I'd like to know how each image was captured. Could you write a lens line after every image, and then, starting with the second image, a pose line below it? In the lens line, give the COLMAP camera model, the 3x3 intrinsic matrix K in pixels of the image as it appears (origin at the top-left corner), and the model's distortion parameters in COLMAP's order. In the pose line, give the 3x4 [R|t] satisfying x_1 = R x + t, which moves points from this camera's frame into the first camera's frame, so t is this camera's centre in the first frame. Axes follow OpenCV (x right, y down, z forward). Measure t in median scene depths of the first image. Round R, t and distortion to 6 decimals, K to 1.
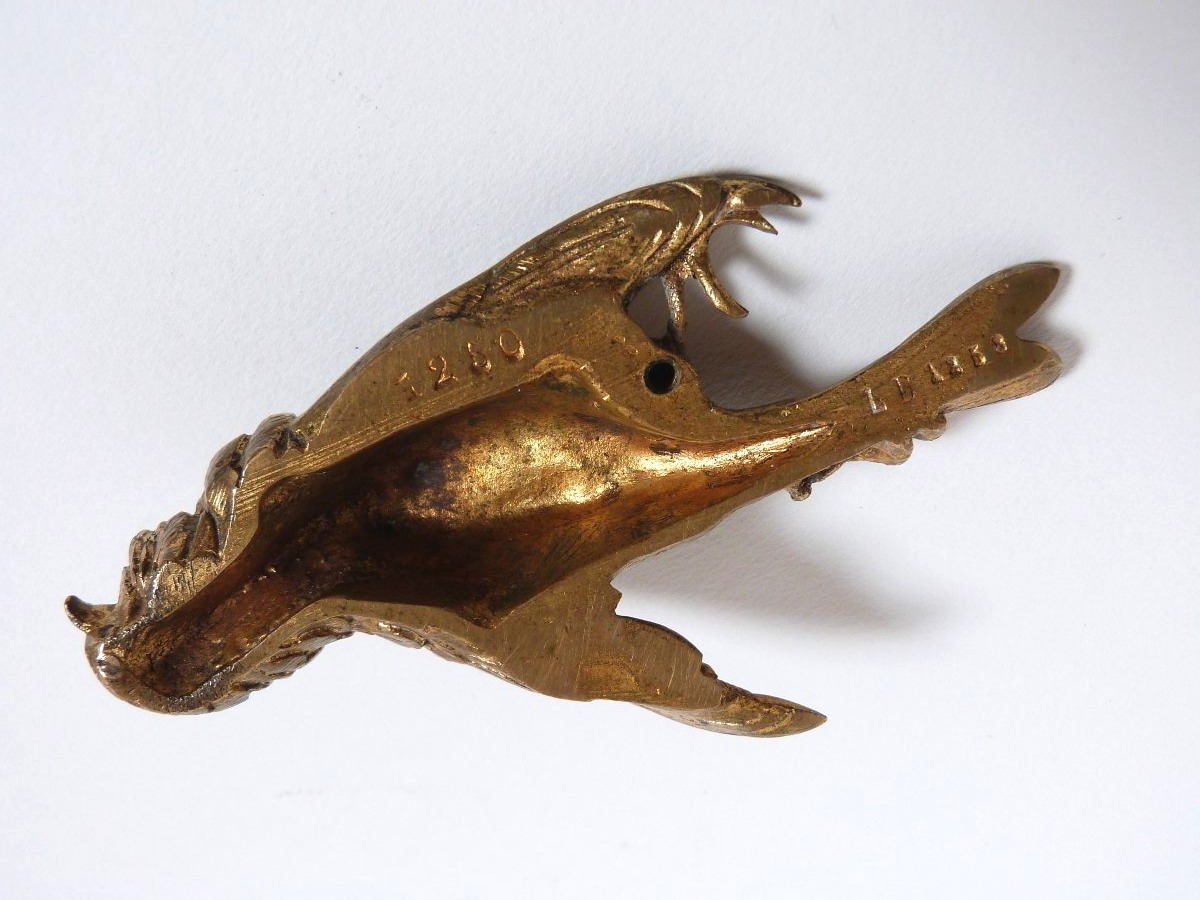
lens RADIAL K [[1232.6, 0, 595.8], [0, 1232.6, 452.3], [0, 0, 1]] dist [-0.095302, 0.000000]
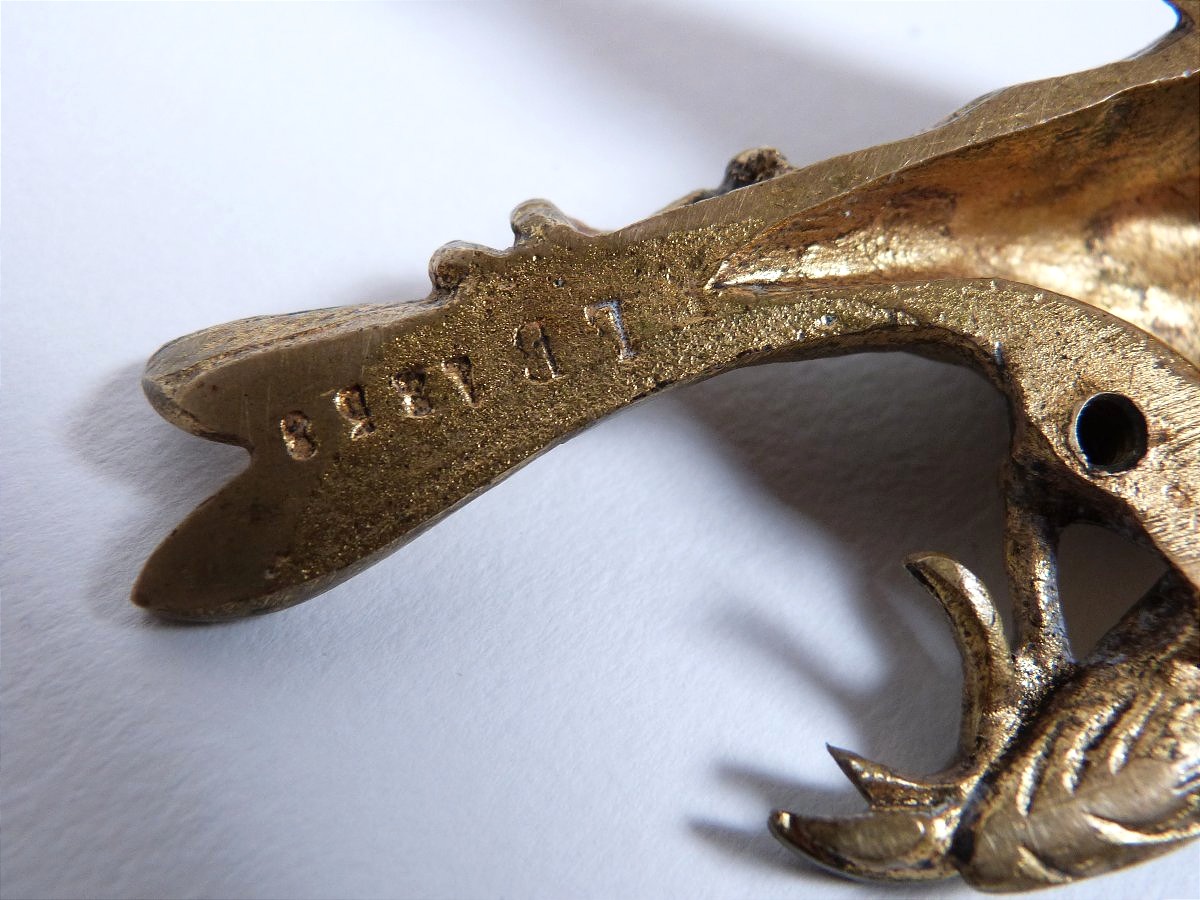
lens RADIAL K [[1232.6, 0, 594.9], [0, 1232.6, 452.7], [0, 0, 1]] dist [-0.095302, 0.000000]
pose [[-0.993252, -0.096603, -0.064172, 0.255702], [0.095545, -0.995237, 0.019365, -0.092444], [-0.065737, 0.013103, 0.997751, 0.575669]]
